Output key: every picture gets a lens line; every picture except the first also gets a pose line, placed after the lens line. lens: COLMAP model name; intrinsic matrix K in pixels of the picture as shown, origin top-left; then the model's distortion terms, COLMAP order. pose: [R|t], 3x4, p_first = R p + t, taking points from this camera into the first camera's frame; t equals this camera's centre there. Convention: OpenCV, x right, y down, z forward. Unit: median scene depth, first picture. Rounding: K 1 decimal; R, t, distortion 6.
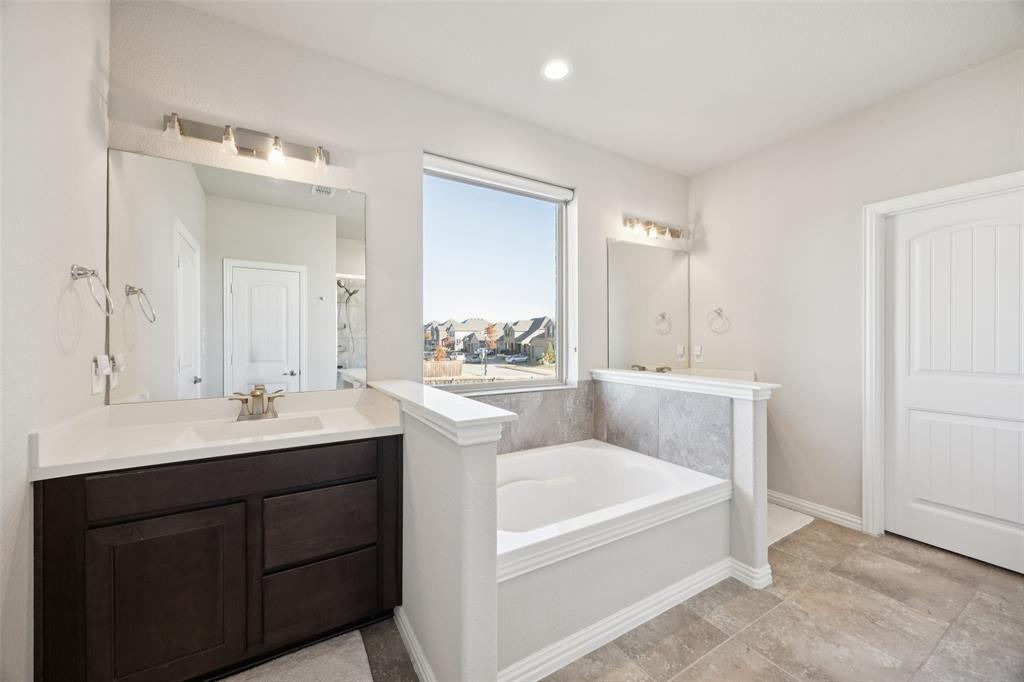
lens RADIAL K [[390.5, 0, 511.0], [0, 390.5, 339.9], [0, 0, 1]] dist [-0.001309, -0.000278]
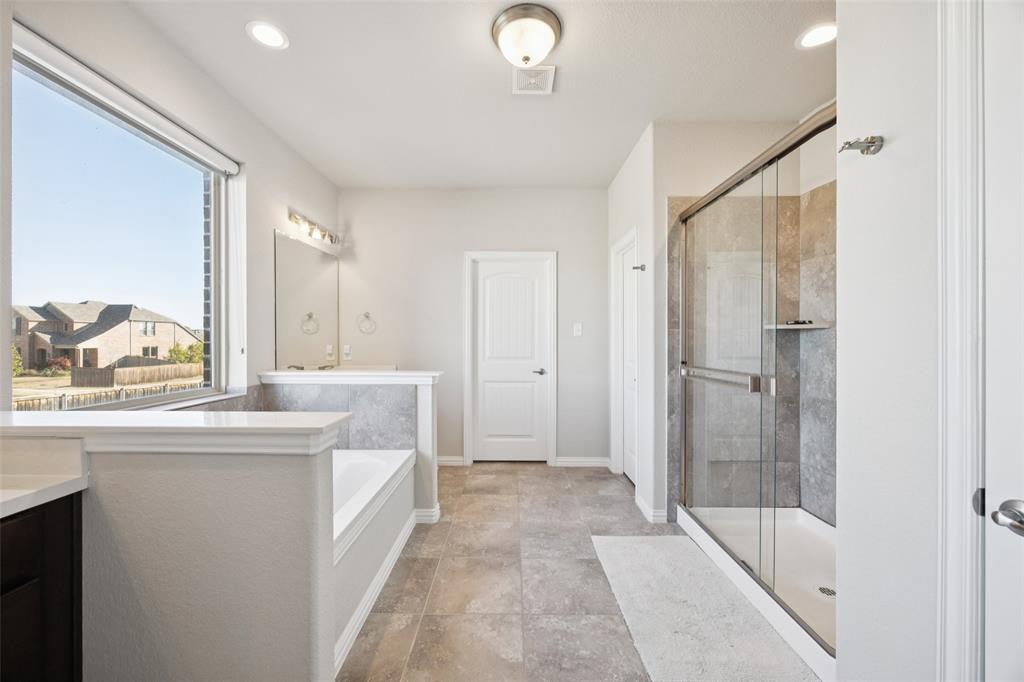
lens RADIAL K [[390.5, 0, 508.7], [0, 390.5, 339.5], [0, 0, 1]] dist [-0.001309, -0.000278]
pose [[0.518492, -0.000556, 0.855082, -0.332908], [-0.000427, 0.999999, 0.000909, -0.001182], [-0.855082, -0.000836, 0.518491, 0.063917]]
